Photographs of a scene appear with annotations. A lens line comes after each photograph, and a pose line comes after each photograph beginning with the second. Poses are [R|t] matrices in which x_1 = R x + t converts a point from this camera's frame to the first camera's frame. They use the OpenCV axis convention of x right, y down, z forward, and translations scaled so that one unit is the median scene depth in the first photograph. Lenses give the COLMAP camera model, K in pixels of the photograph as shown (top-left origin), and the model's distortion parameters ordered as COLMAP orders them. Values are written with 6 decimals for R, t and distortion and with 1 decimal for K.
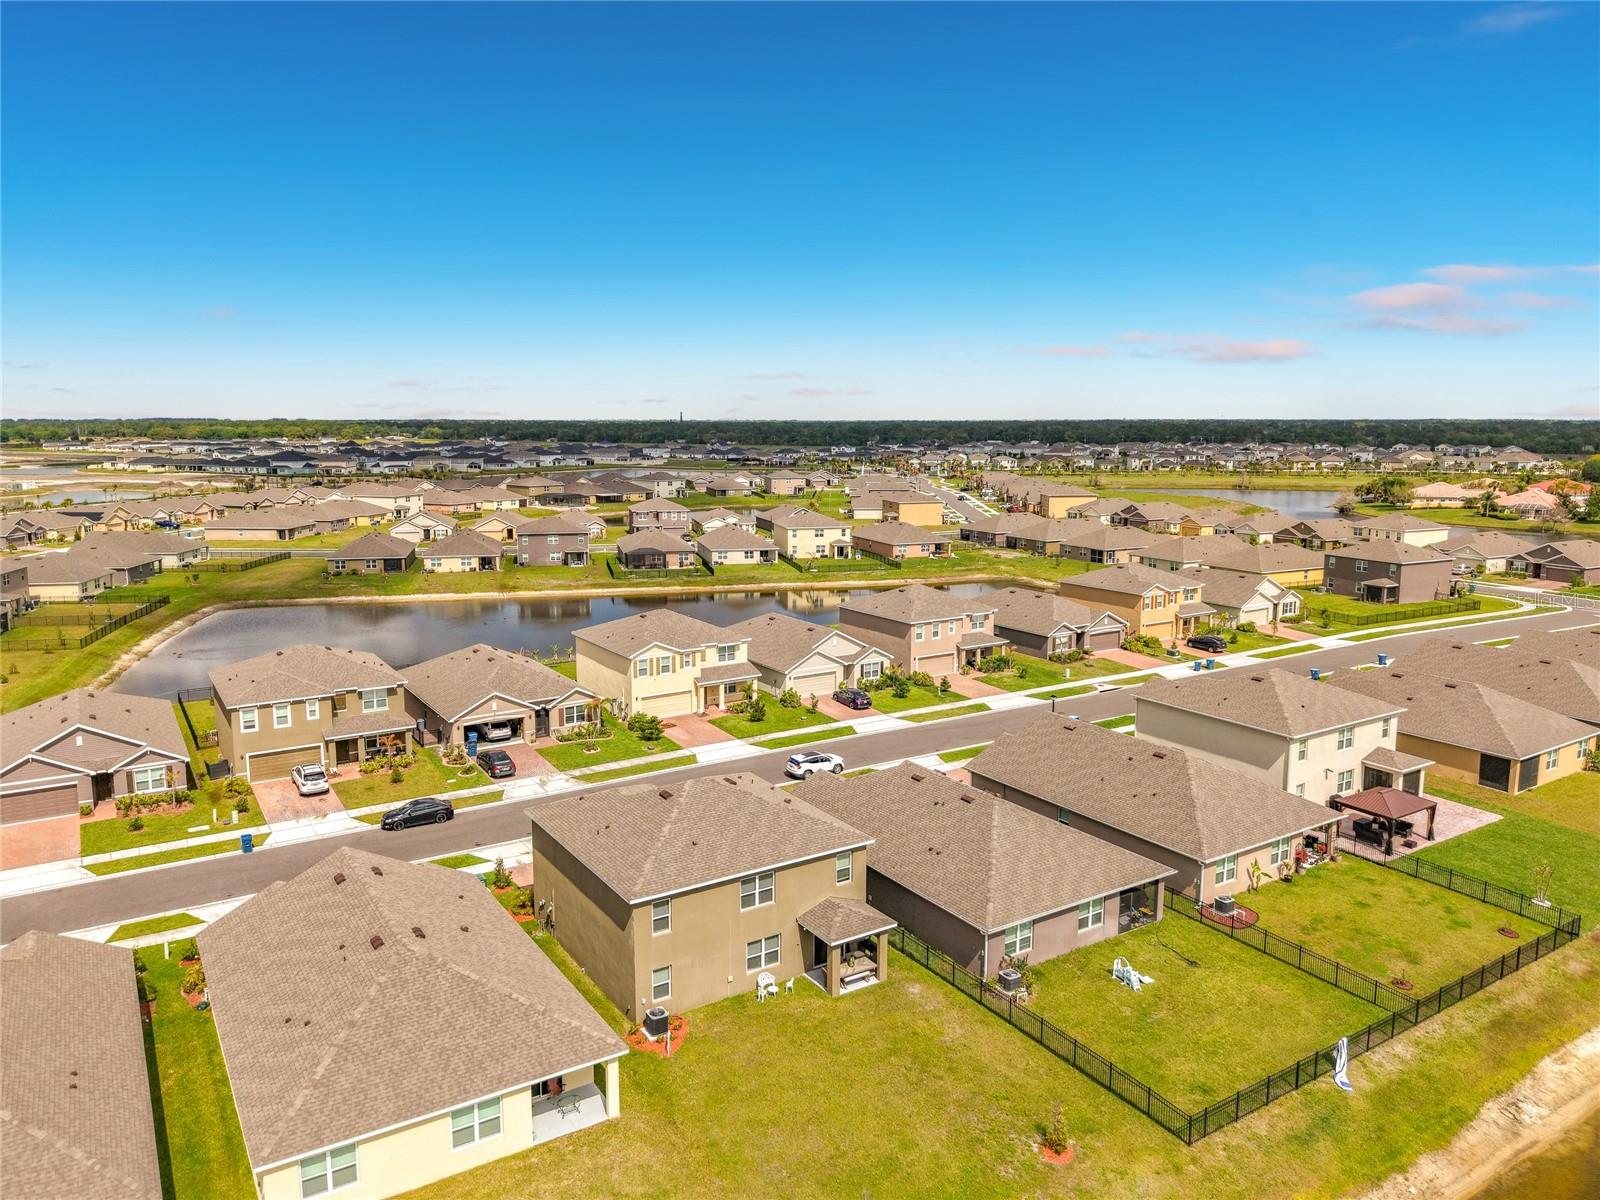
lens RADIAL K [[1133.0, 0, 783.2], [0, 1133.0, 549.0], [0, 0, 1]] dist [-0.004161, -0.010551]
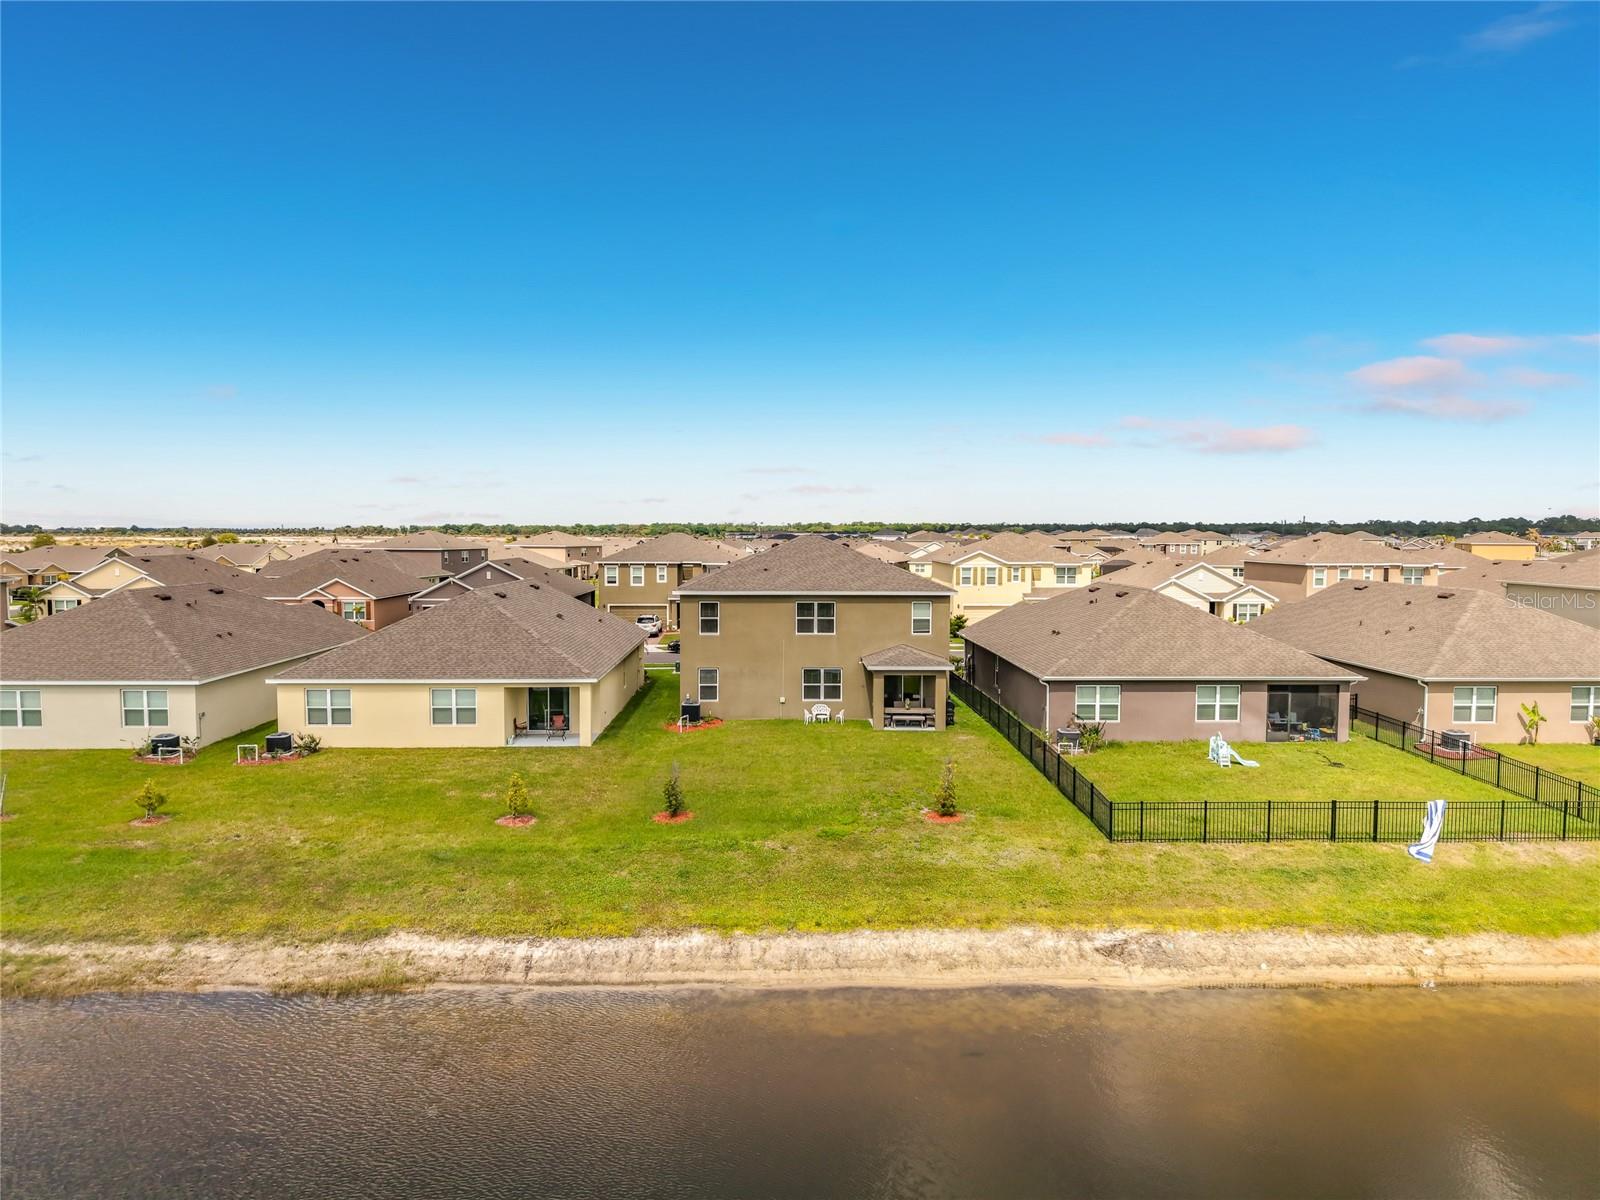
lens RADIAL K [[1087.3, 0, 800.0], [0, 1087.3, 600.0], [0, 0, 1]] dist [0.021824, -0.024874]
pose [[0.857489, 0.034487, -0.513345, 0.292554], [-0.064687, 0.997060, -0.041070, 0.211414], [0.510420, 0.068424, 0.857199, 0.114939]]
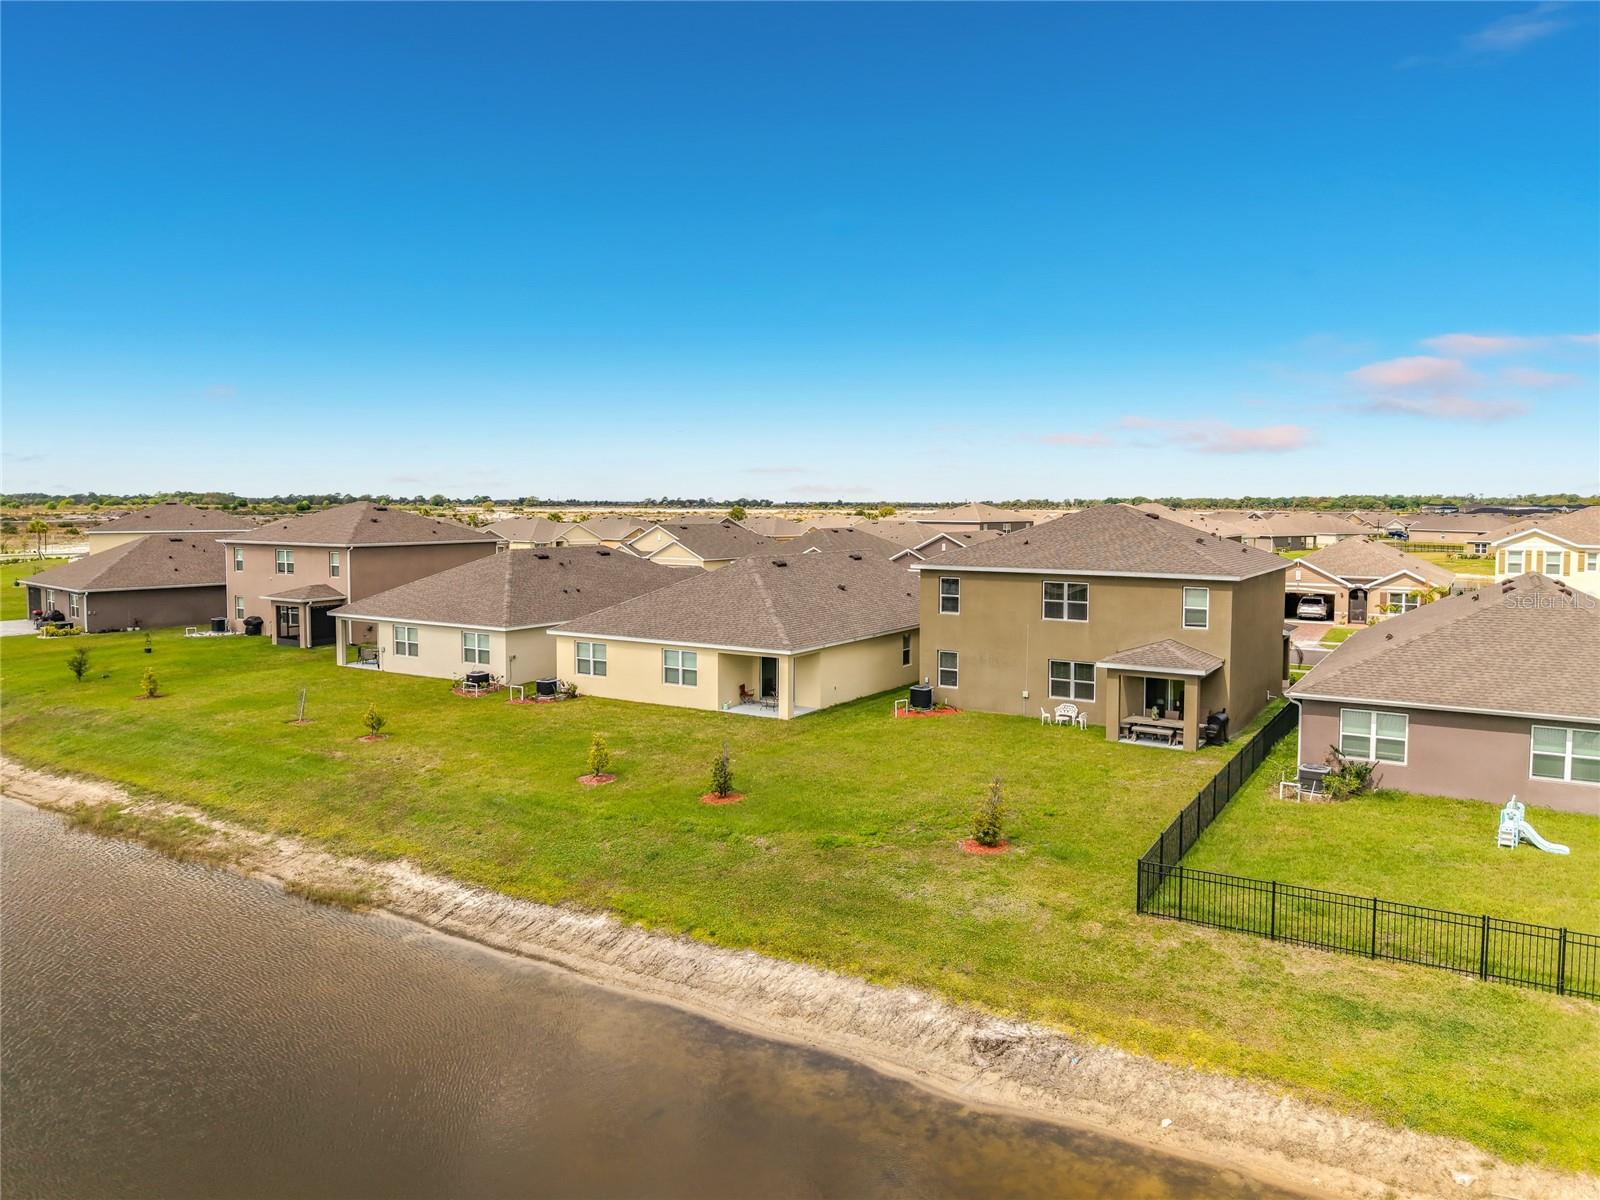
lens RADIAL K [[1139.9, 0, 821.7], [0, 1139.9, 550.6], [0, 0, 1]] dist [-0.005947, -0.025208]
pose [[0.437569, 0.039266, -0.898327, 0.424904], [-0.114793, 0.993311, -0.012497, 0.191794], [0.891827, 0.108590, 0.439149, 0.299040]]
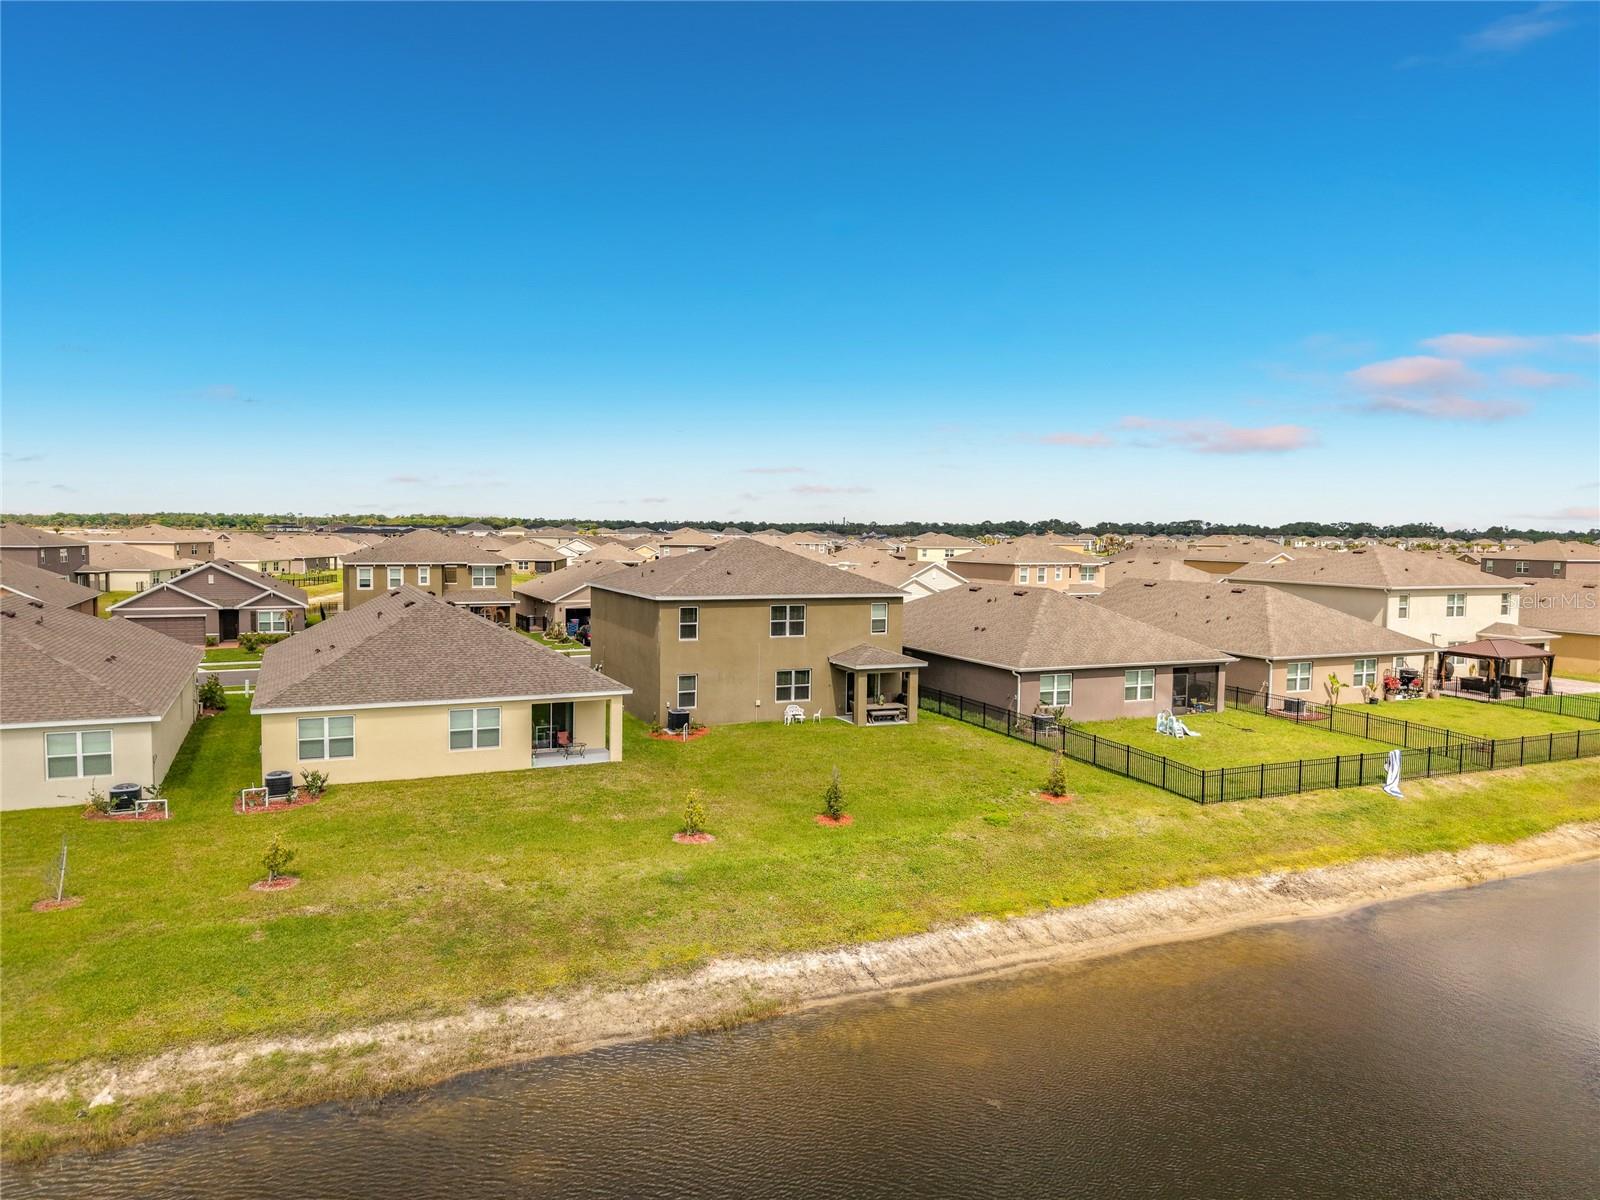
lens RADIAL K [[1101.2, 0, 800.0], [0, 1101.2, 600.0], [0, 0, 1]] dist [0.026549, -0.028160]
pose [[0.990887, 0.020627, -0.133107, 0.076569], [-0.028390, 0.997988, -0.056693, 0.219567], [0.131670, 0.059955, 0.989479, 0.018183]]
